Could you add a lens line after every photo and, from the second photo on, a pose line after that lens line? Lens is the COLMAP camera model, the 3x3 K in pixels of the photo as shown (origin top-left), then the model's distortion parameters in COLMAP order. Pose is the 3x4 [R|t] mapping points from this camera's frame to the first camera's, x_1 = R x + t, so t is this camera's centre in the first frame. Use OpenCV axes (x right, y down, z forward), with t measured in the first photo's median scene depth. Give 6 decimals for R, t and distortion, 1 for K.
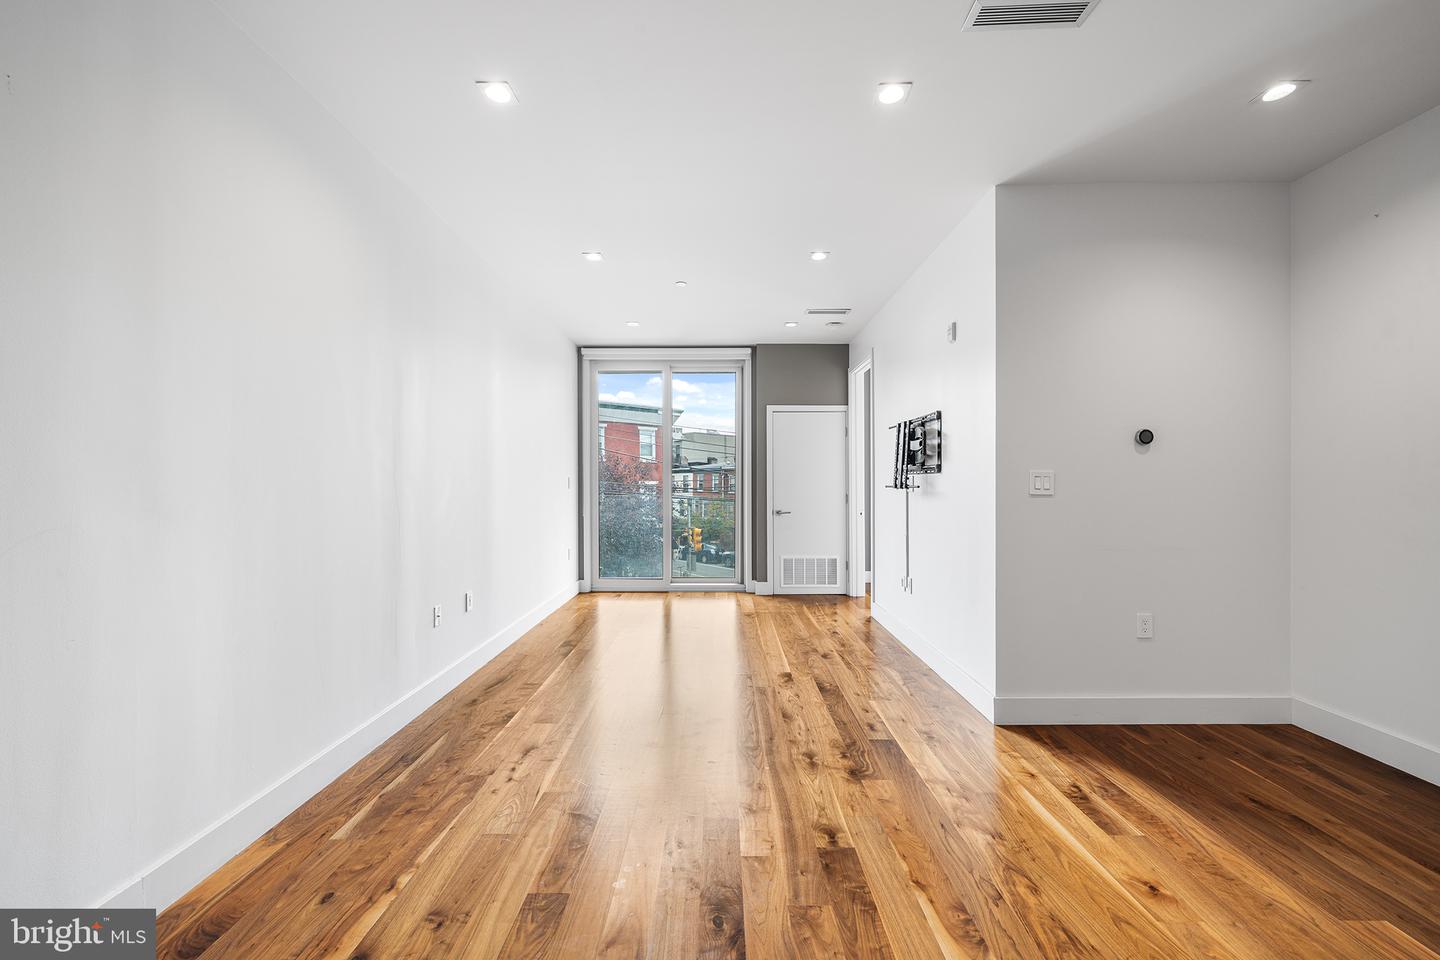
lens RADIAL K [[567.3, 0, 718.7], [0, 567.3, 486.3], [0, 0, 1]] dist [0.001408, -0.000890]
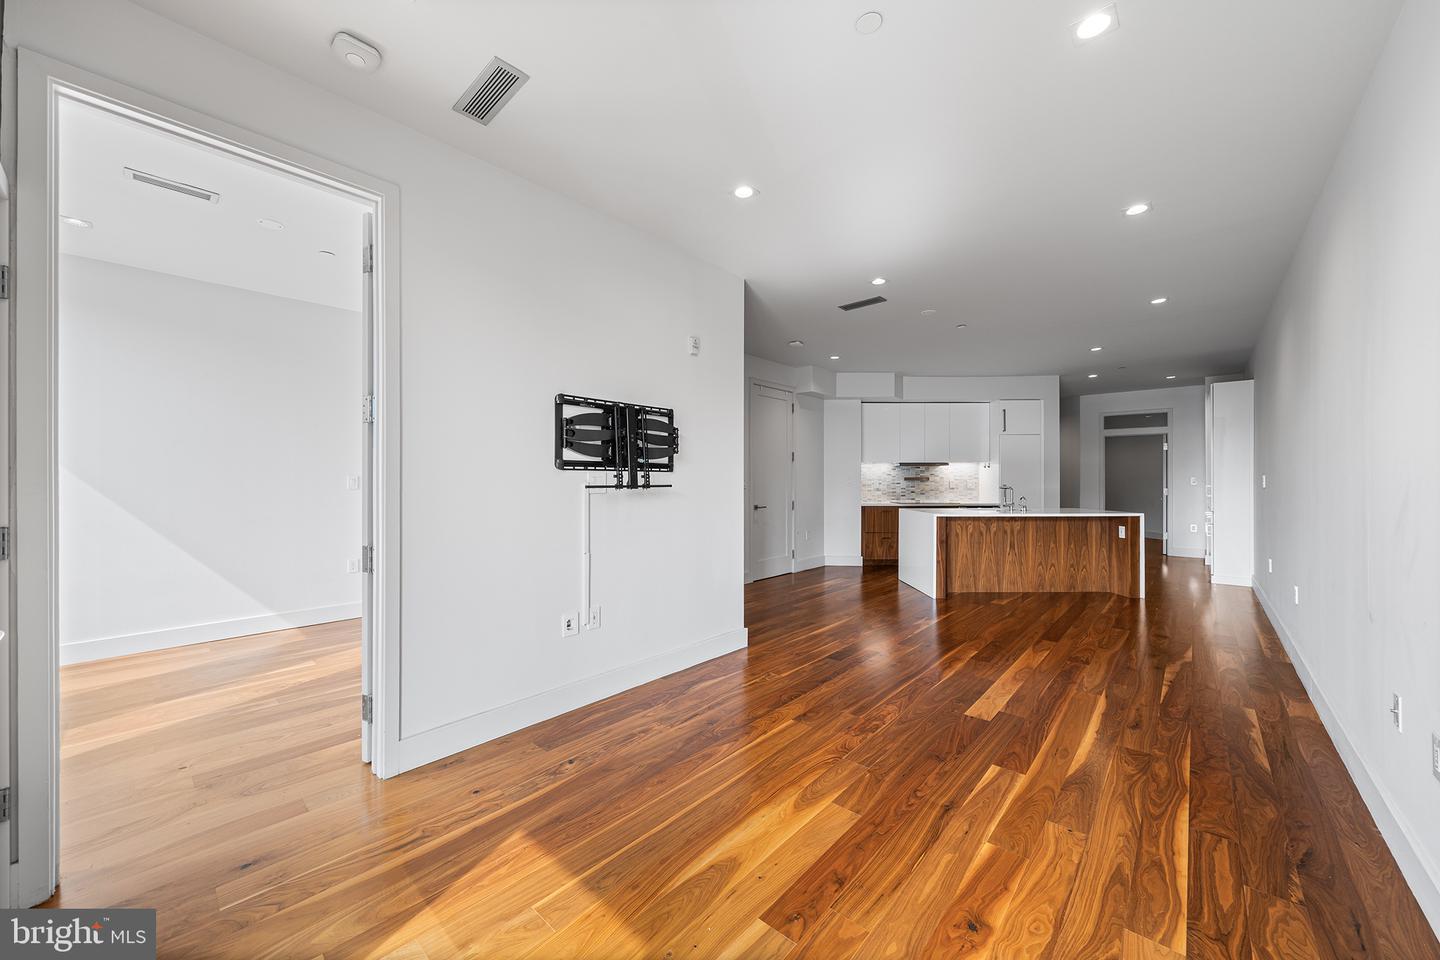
lens RADIAL K [[532.2, 0, 718.0], [0, 532.2, 481.4], [0, 0, 1]] dist [-0.002798, -0.000264]
pose [[-0.747219, 0.000840, 0.664577, -0.357829], [0.004938, 0.999979, 0.004288, -0.012620], [-0.664560, 0.006486, -0.747207, 1.983291]]
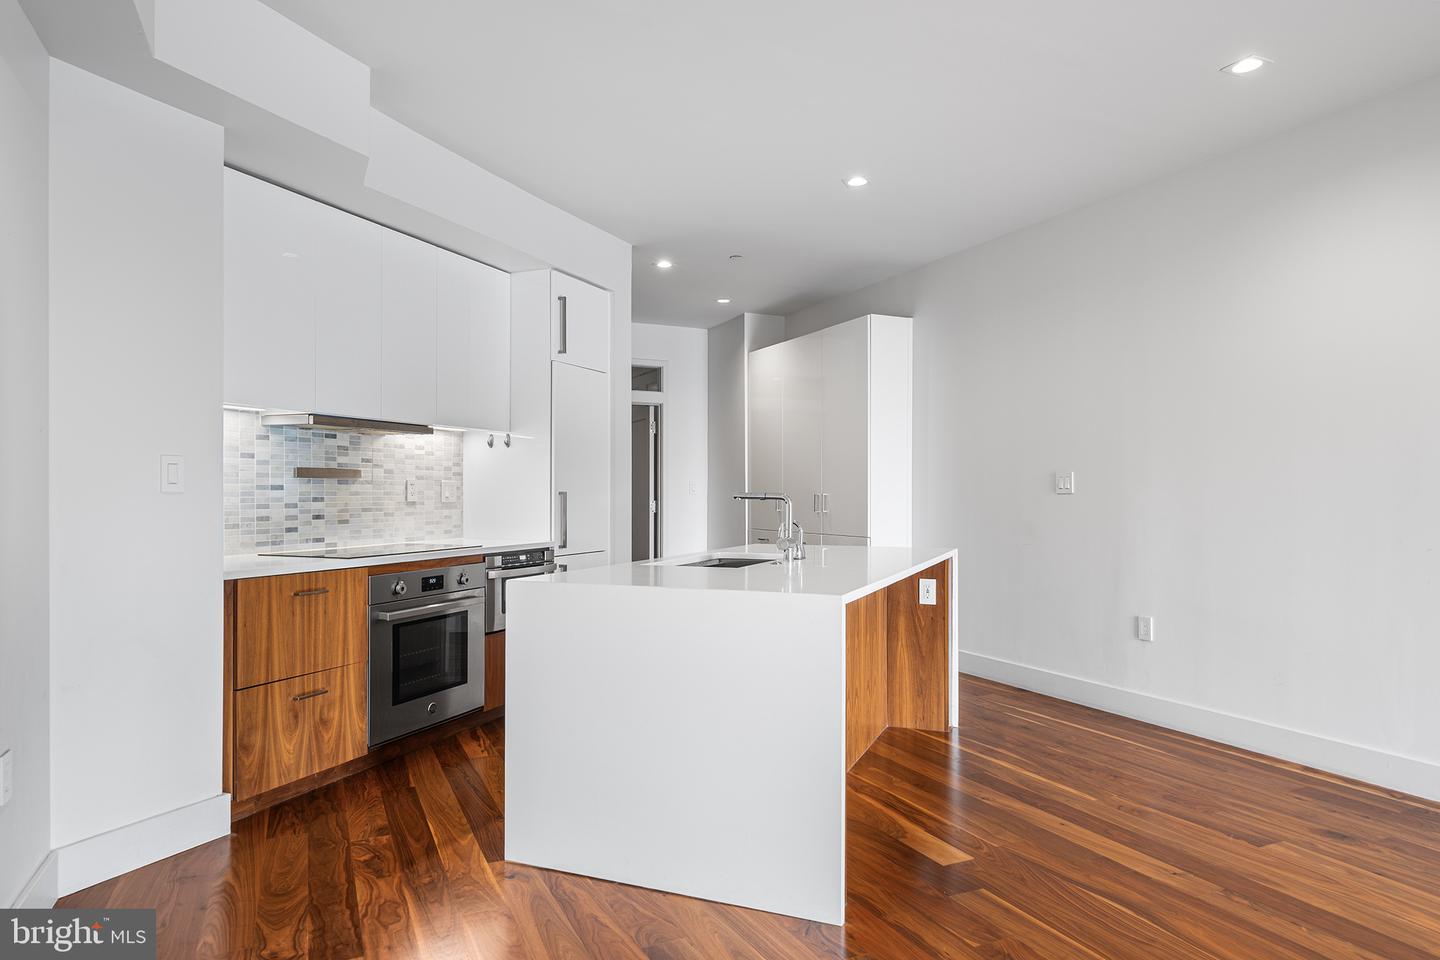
lens RADIAL K [[883.7, 0, 726.9], [0, 883.7, 493.1], [0, 0, 1]] dist [0.006174, -0.000083]
pose [[-0.899191, -0.000440, -0.437556, 0.752712], [-0.001491, 0.999997, 0.002060, 0.019086], [0.437554, 0.002504, -0.899189, 0.767299]]
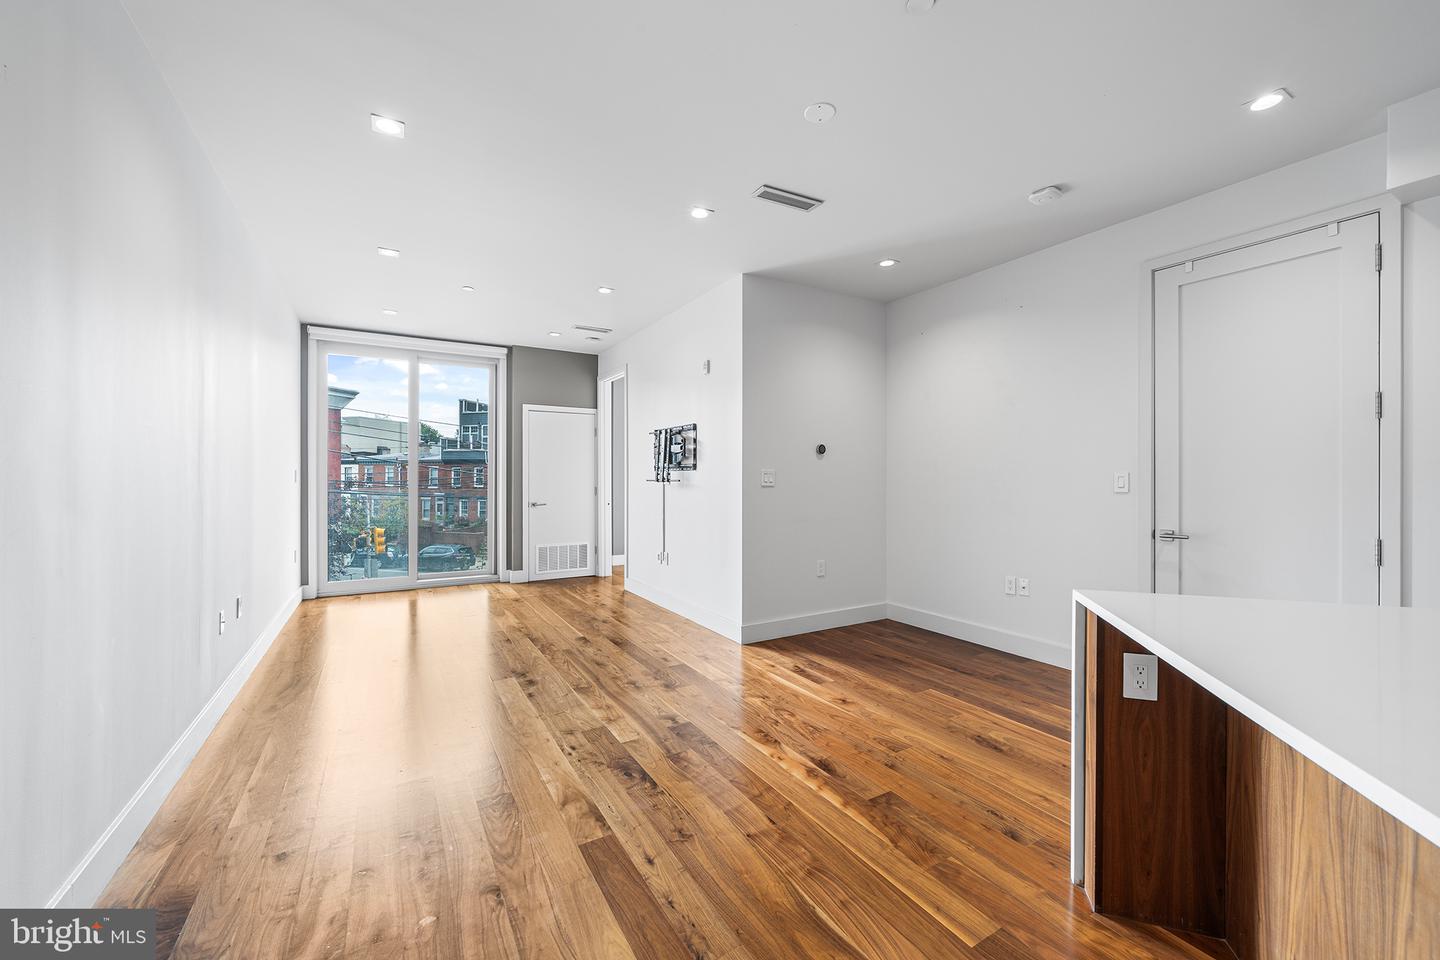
lens RADIAL K [[567.3, 0, 719.0], [0, 567.3, 478.7], [0, 0, 1]] dist [0.001408, -0.000890]
pose [[0.860082, 0.001328, 0.510154, -0.291036], [-0.000242, 0.999998, -0.002196, -0.000531], [-0.510155, 0.001765, 0.860080, -0.208573]]
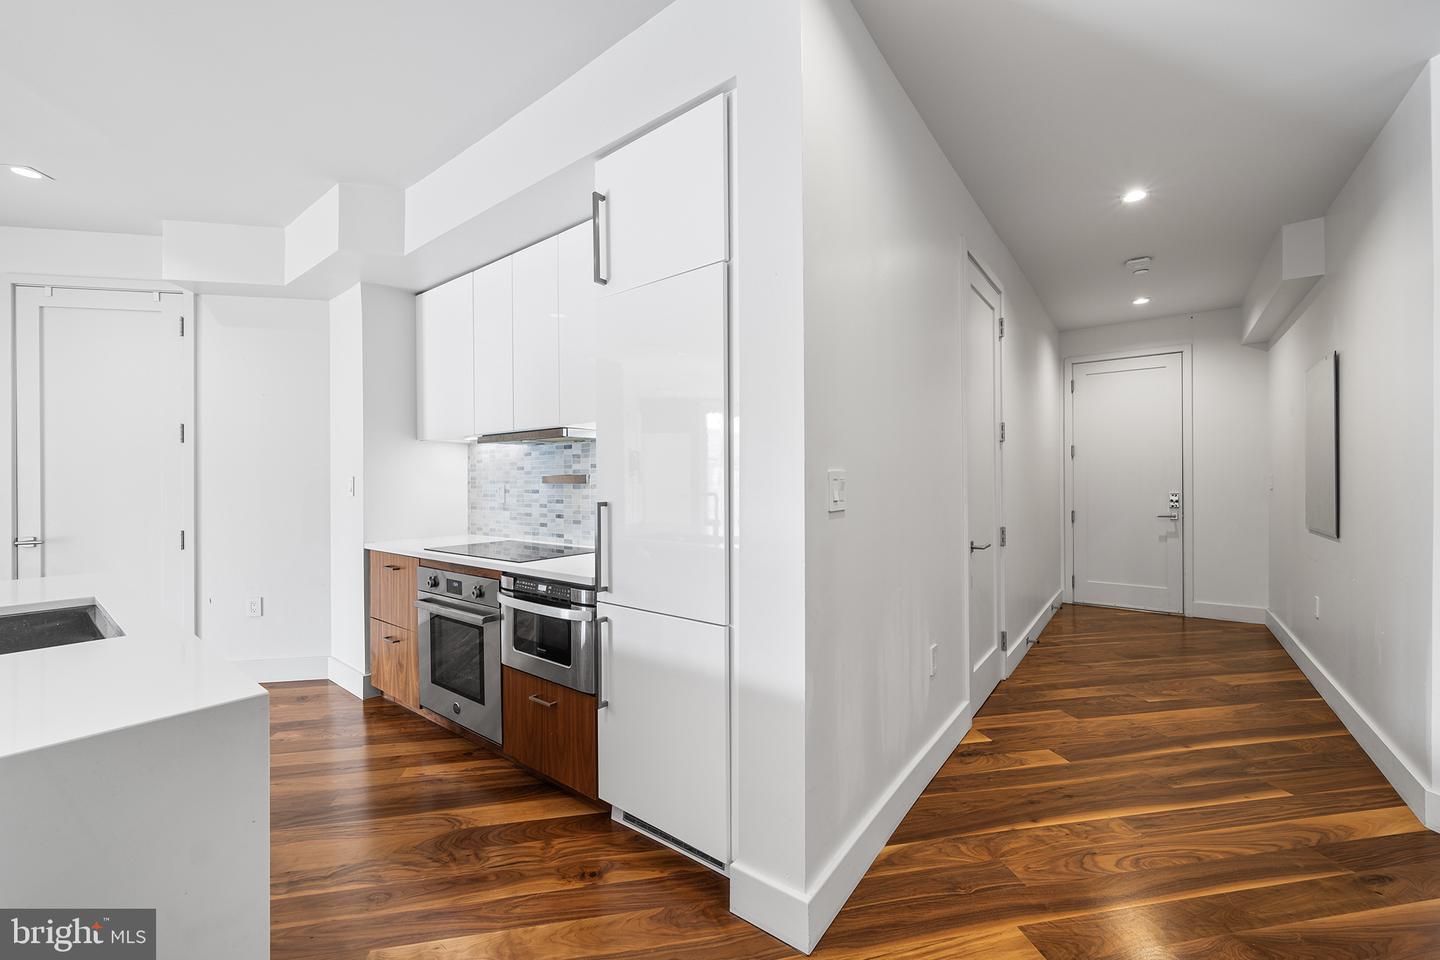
lens RADIAL K [[567.3, 0, 722.0], [0, 567.3, 479.4], [0, 0, 1]] dist [0.001408, -0.000890]
pose [[-0.184660, 0.002042, 0.982800, -0.369313], [0.009963, 0.999950, -0.000205, -0.005068], [-0.982752, 0.009754, -0.184672, -0.855508]]
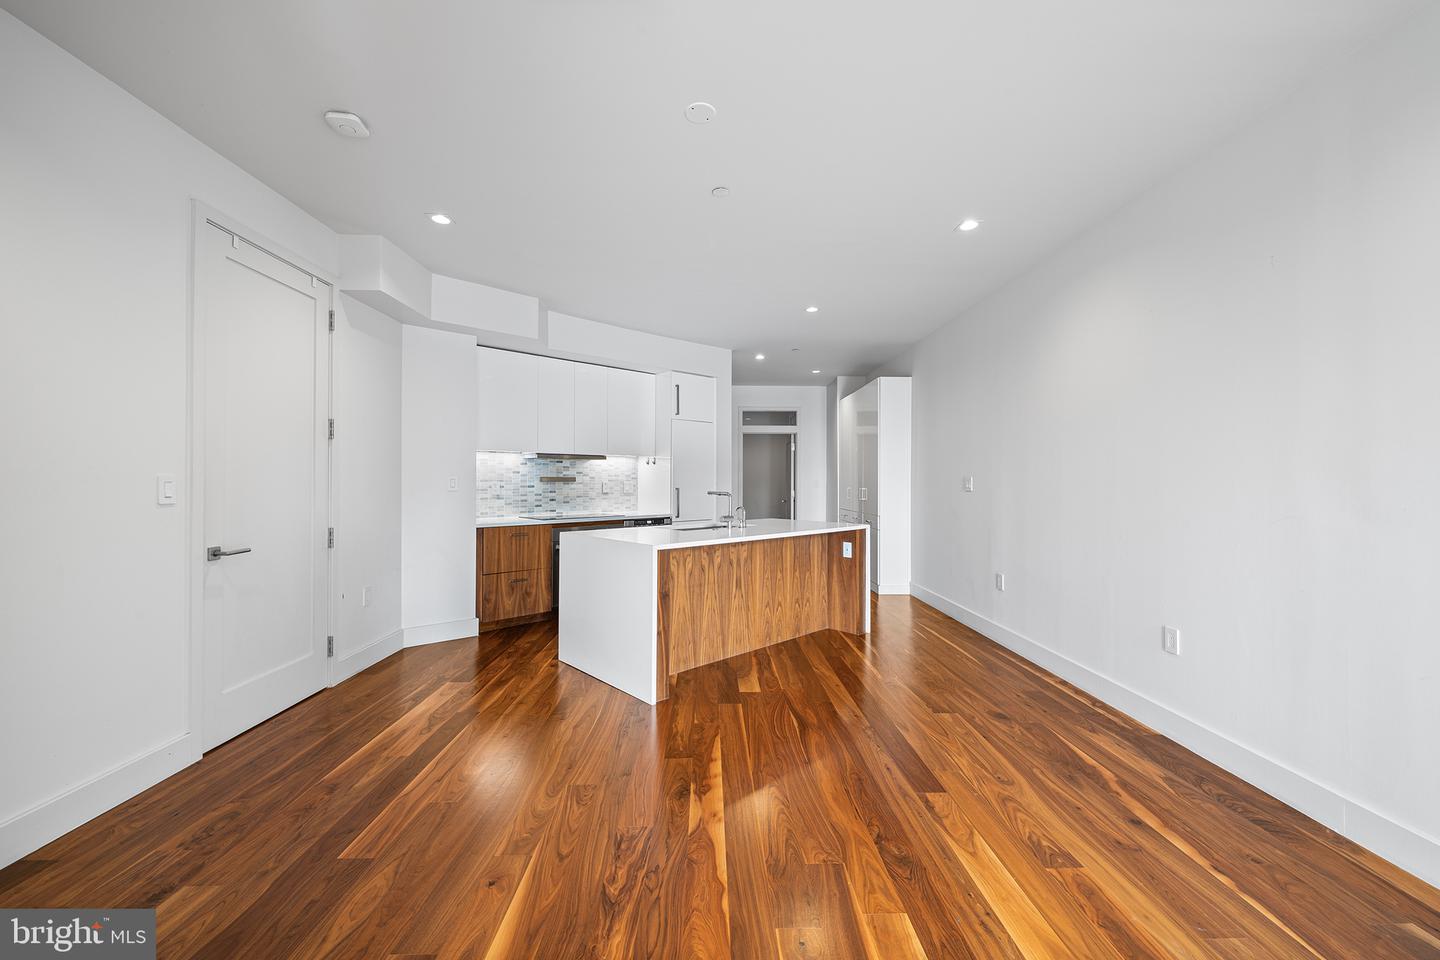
lens RADIAL K [[567.3, 0, 722.5], [0, 567.3, 479.4], [0, 0, 1]] dist [0.001408, -0.000890]
pose [[-0.999451, -0.001827, -0.033079, 0.218814], [-0.001883, 0.999997, 0.001646, -0.012632], [0.033076, 0.001707, -0.999451, 1.155047]]
